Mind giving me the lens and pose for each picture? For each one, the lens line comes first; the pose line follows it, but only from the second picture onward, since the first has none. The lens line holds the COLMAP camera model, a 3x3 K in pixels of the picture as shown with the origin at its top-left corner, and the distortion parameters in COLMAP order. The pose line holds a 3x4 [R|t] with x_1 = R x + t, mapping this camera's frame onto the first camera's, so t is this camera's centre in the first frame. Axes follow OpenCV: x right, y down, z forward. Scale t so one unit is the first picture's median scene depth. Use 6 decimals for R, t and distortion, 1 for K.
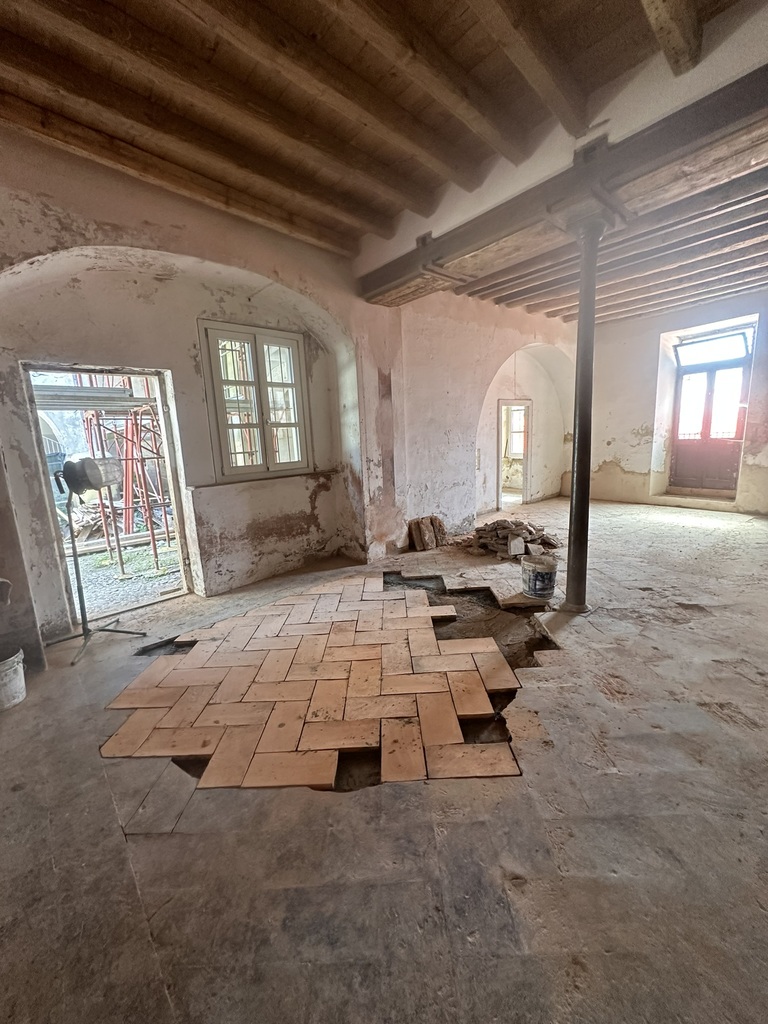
lens RADIAL K [[404.6, 0, 387.0], [0, 404.6, 510.1], [0, 0, 1]] dist [-0.002752, -0.000384]
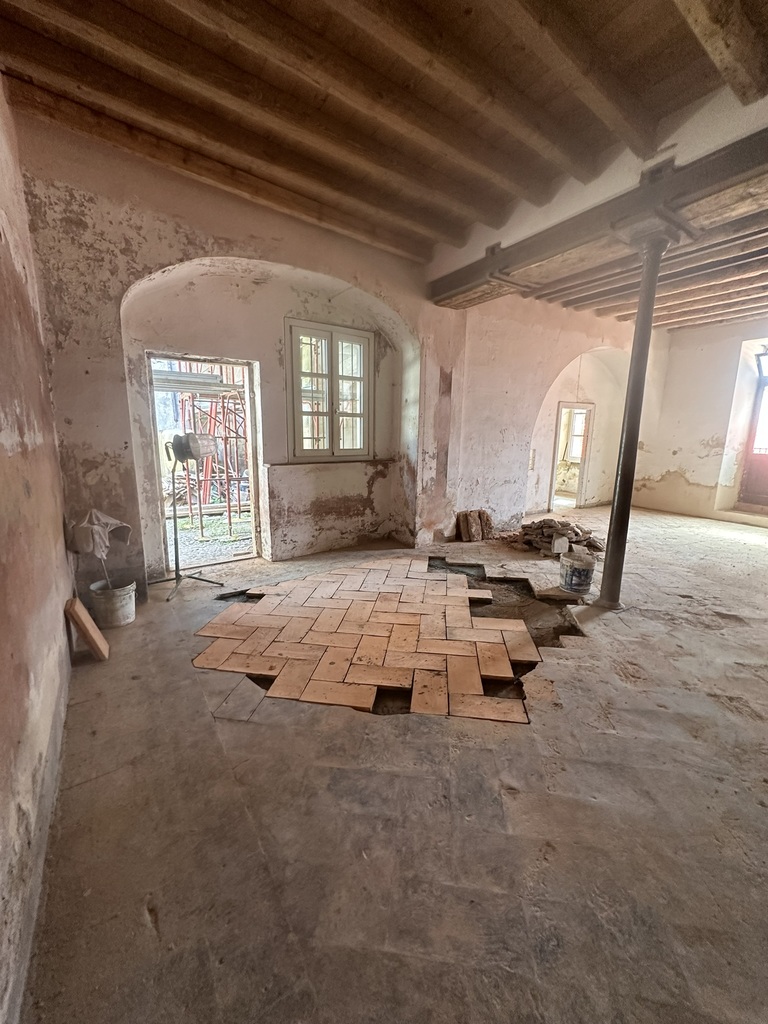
lens RADIAL K [[404.6, 0, 387.0], [0, 404.6, 510.1], [0, 0, 1]] dist [-0.002752, -0.000384]
pose [[0.987960, 0.086395, -0.128342, 0.012087], [-0.084670, 0.996231, 0.018847, 0.028396], [0.129486, -0.007753, 0.991551, -0.123996]]
